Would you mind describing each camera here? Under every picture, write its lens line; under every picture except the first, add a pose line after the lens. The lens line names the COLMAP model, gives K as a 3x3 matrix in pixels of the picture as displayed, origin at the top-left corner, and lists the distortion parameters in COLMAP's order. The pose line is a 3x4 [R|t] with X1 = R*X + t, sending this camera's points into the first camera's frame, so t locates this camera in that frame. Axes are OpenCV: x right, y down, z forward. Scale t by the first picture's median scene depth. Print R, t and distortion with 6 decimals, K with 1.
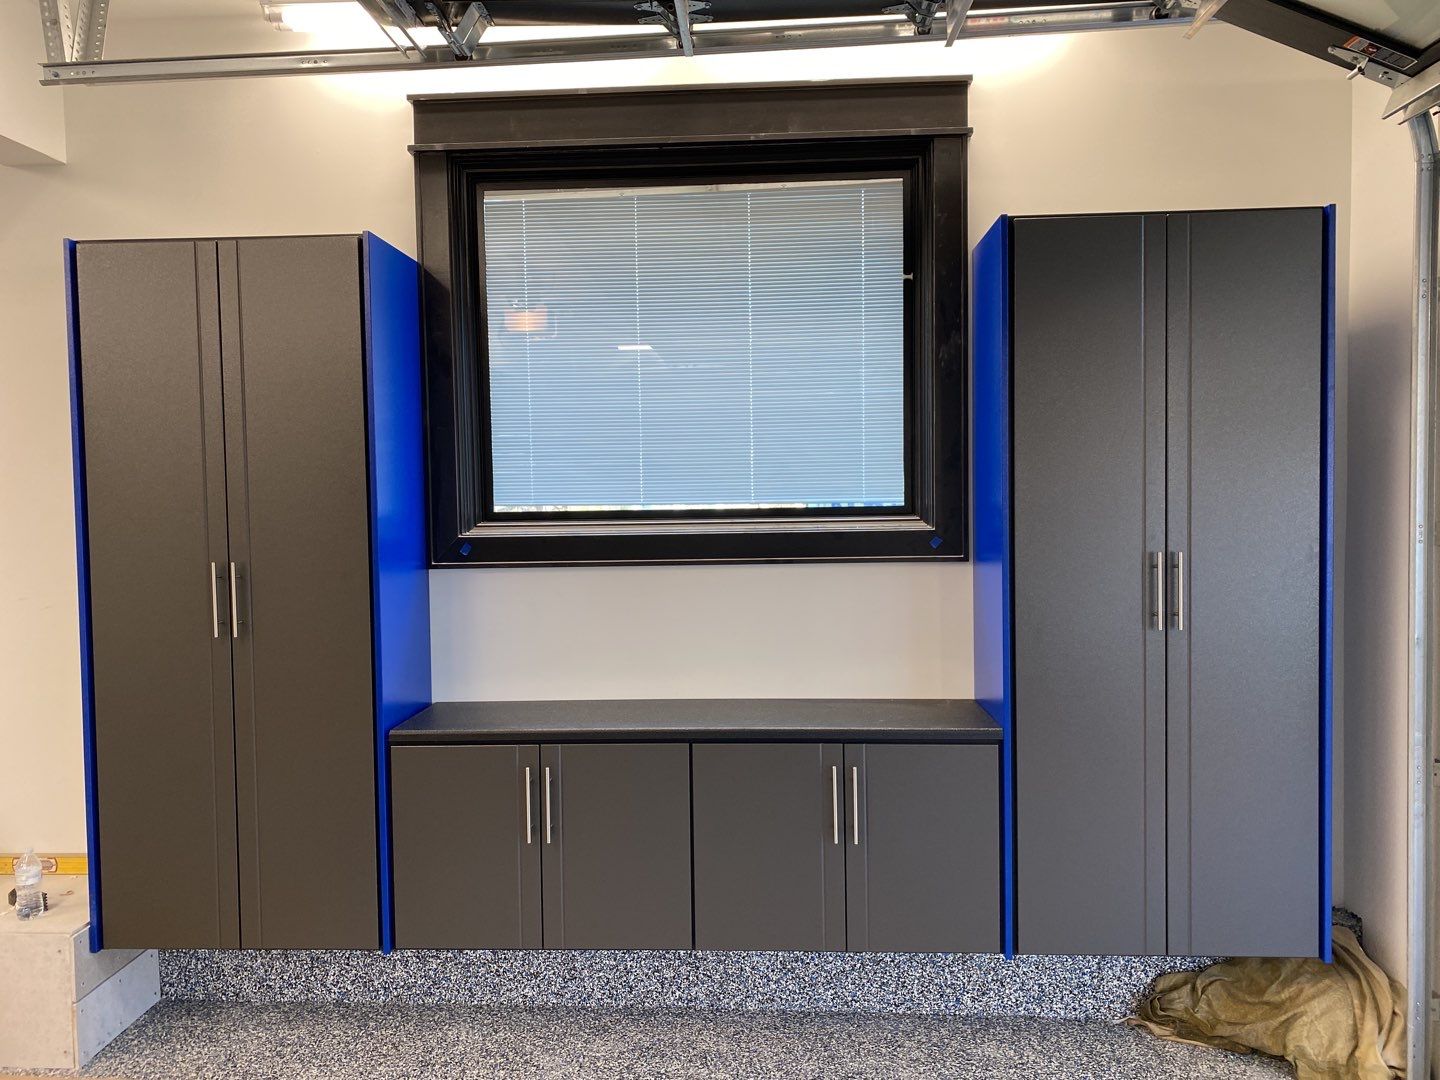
lens RADIAL K [[1091.4, 0, 714.7], [0, 1091.4, 544.9], [0, 0, 1]] dist [0.022165, -0.015801]
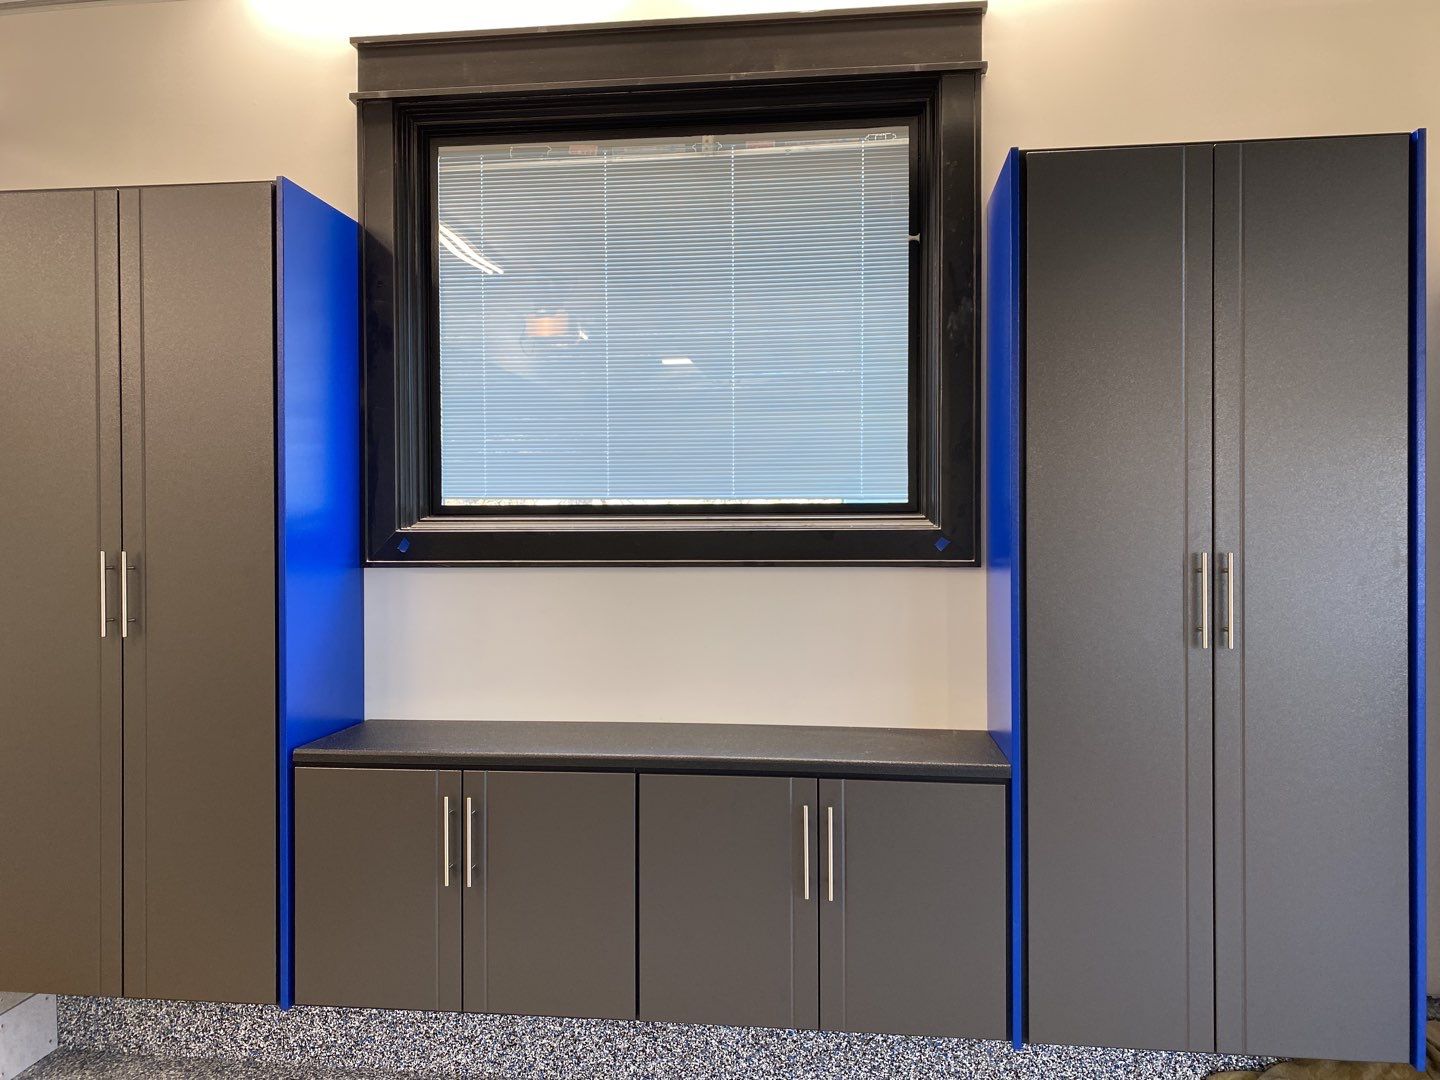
lens RADIAL K [[1091.4, 0, 713.1], [0, 1091.4, 537.1], [0, 0, 1]] dist [0.022165, -0.015801]
pose [[0.997920, 0.013444, -0.063054, 0.078722], [-0.015642, 0.999283, -0.034491, 0.024556], [0.062545, 0.035406, 0.997414, 0.138662]]
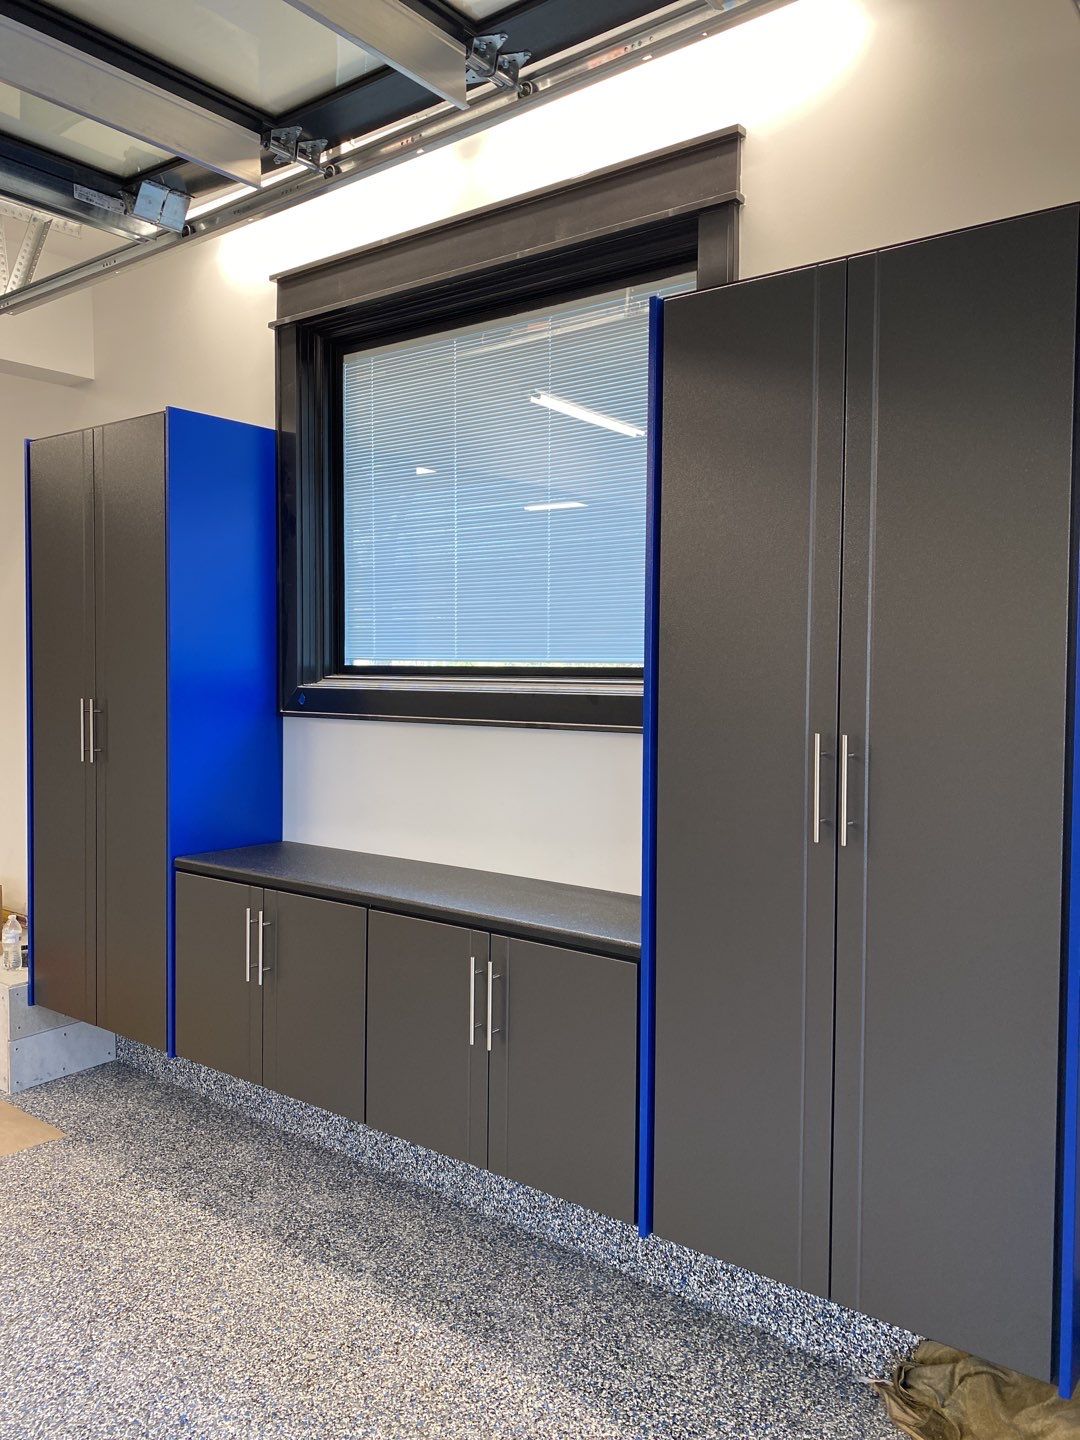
lens RADIAL K [[1091.4, 0, 536.7], [0, 1091.4, 716.1], [0, 0, 1]] dist [0.022165, -0.015801]
pose [[0.827656, 0.048748, -0.559115, 0.565528], [-0.049251, 0.998686, 0.014167, -0.005911], [0.559071, 0.015811, 0.828969, 0.262035]]
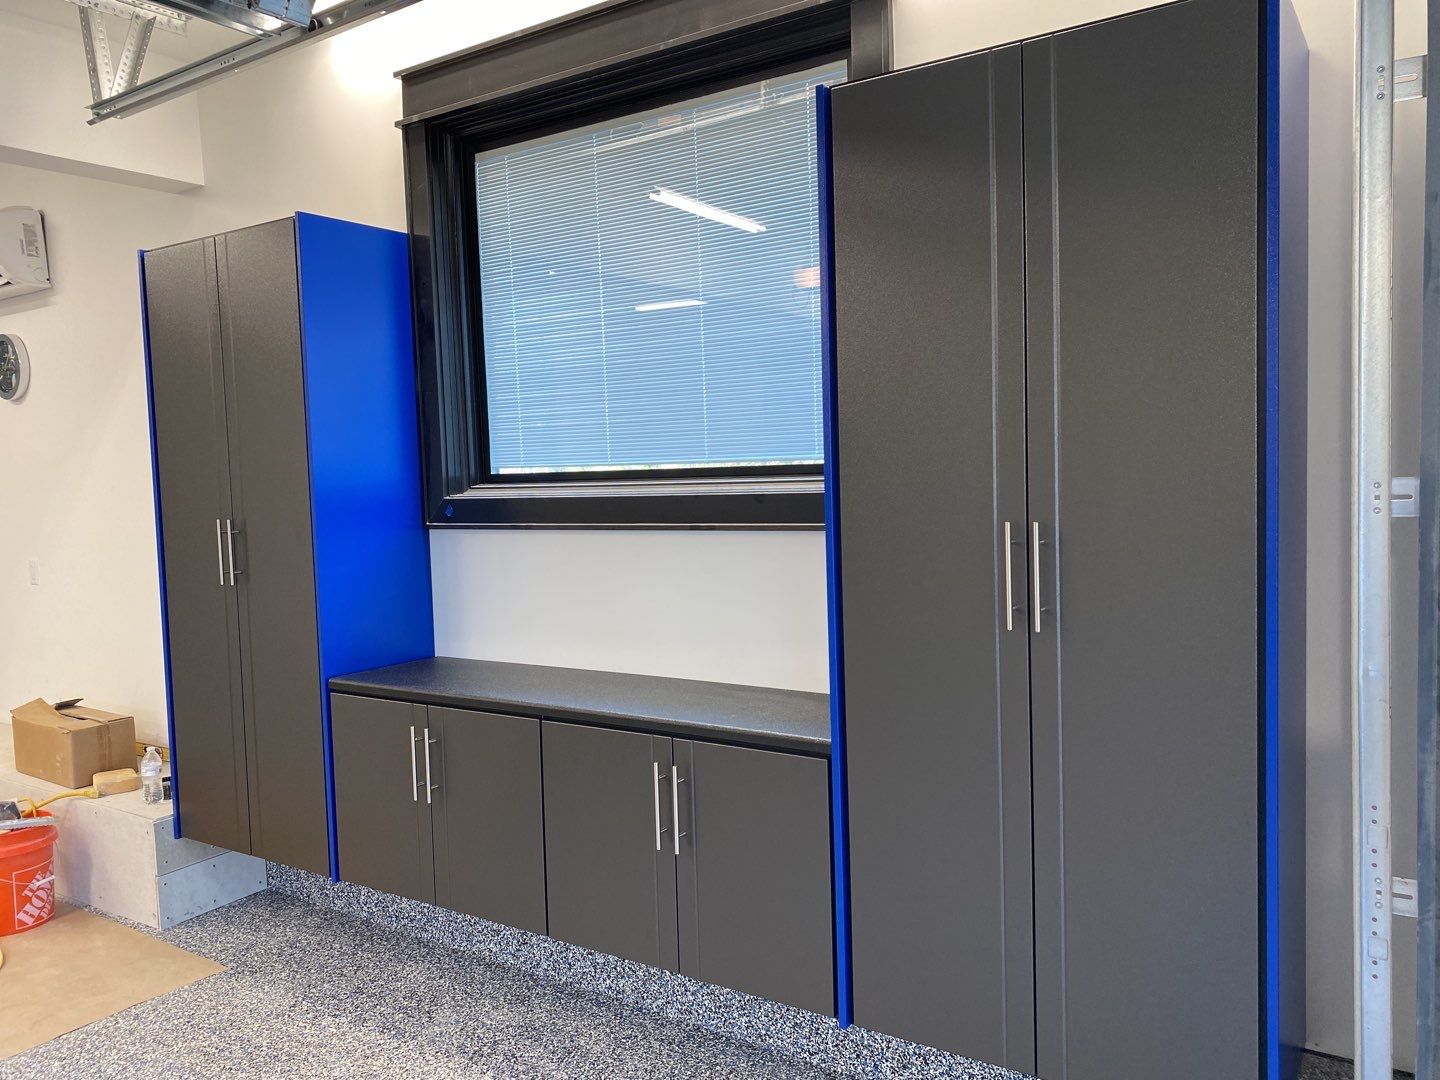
lens RADIAL K [[1091.4, 0, 713.2], [0, 1091.4, 546.5], [0, 0, 1]] dist [0.022165, -0.015801]
pose [[0.864492, 0.025904, -0.501979, 0.519072], [-0.007239, 0.999209, 0.039097, -0.004323], [0.502594, -0.030165, 0.863996, 0.242793]]
